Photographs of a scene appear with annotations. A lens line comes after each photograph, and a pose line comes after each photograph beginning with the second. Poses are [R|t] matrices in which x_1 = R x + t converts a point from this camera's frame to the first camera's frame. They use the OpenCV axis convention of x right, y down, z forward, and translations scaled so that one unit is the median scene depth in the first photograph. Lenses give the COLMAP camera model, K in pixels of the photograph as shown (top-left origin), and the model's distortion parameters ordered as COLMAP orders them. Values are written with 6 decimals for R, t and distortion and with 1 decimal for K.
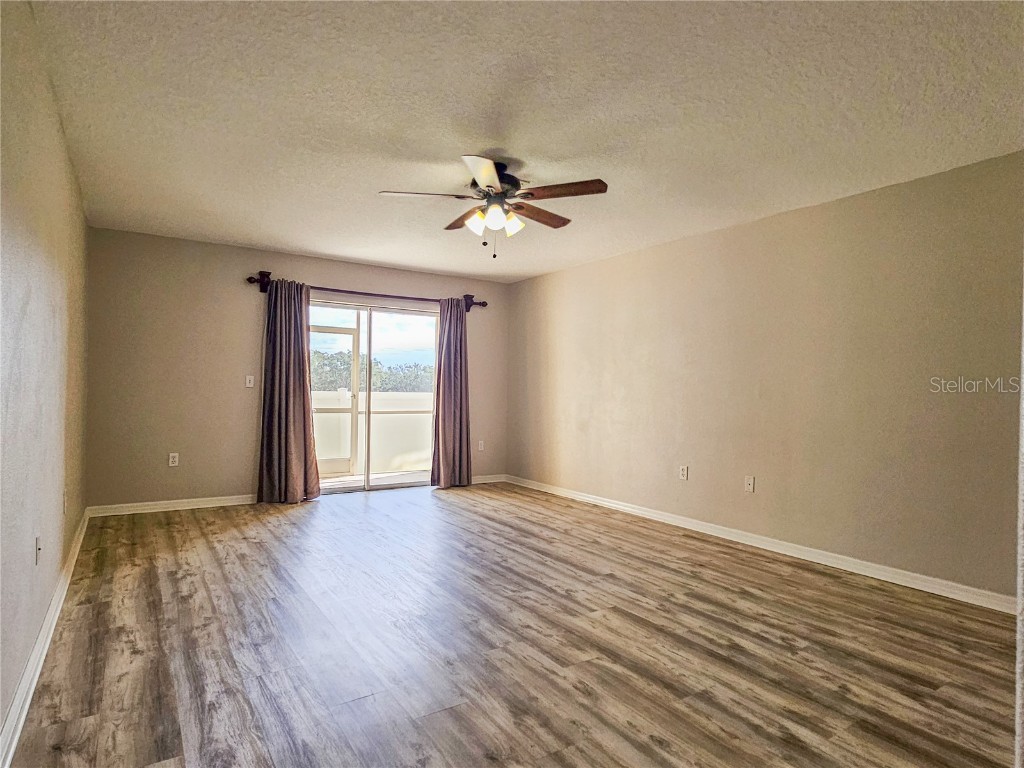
lens RADIAL K [[574.9, 0, 511.8], [0, 574.9, 386.3], [0, 0, 1]] dist [-0.008205, 0.005355]
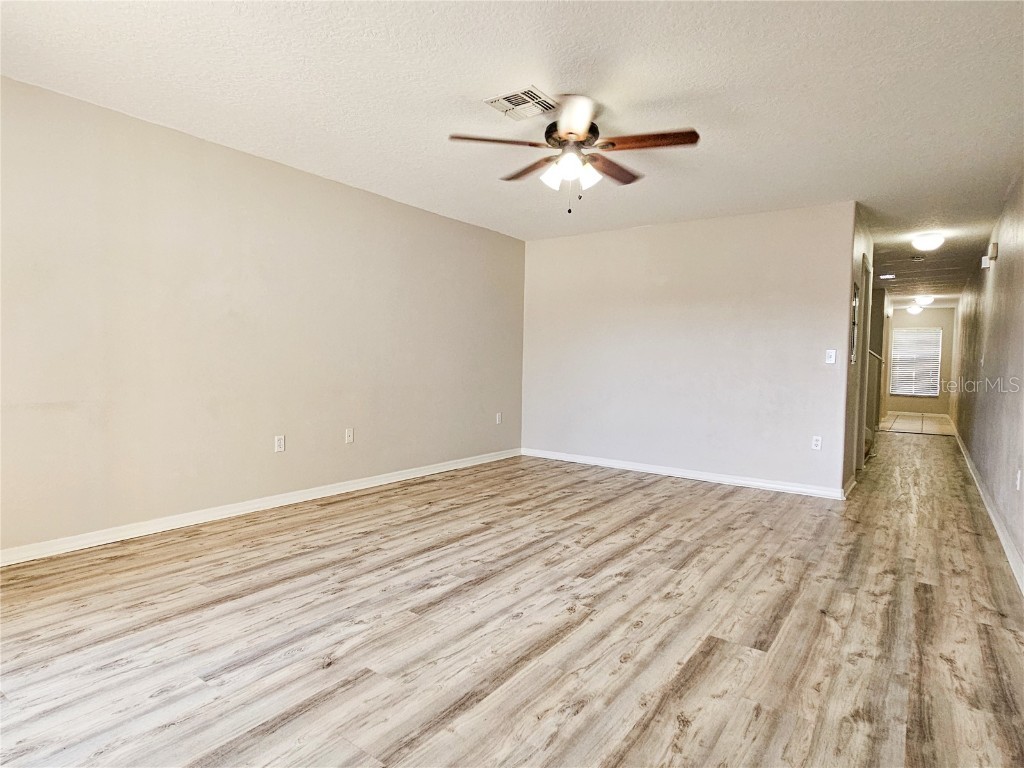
lens RADIAL K [[574.9, 0, 512.0], [0, 574.9, 381.0], [0, 0, 1]] dist [-0.008205, 0.005355]
pose [[-0.352257, -0.060228, 0.933963, -0.972002], [-0.032317, 0.998115, 0.052176, 0.004521], [-0.935345, -0.011803, -0.353540, 1.554969]]
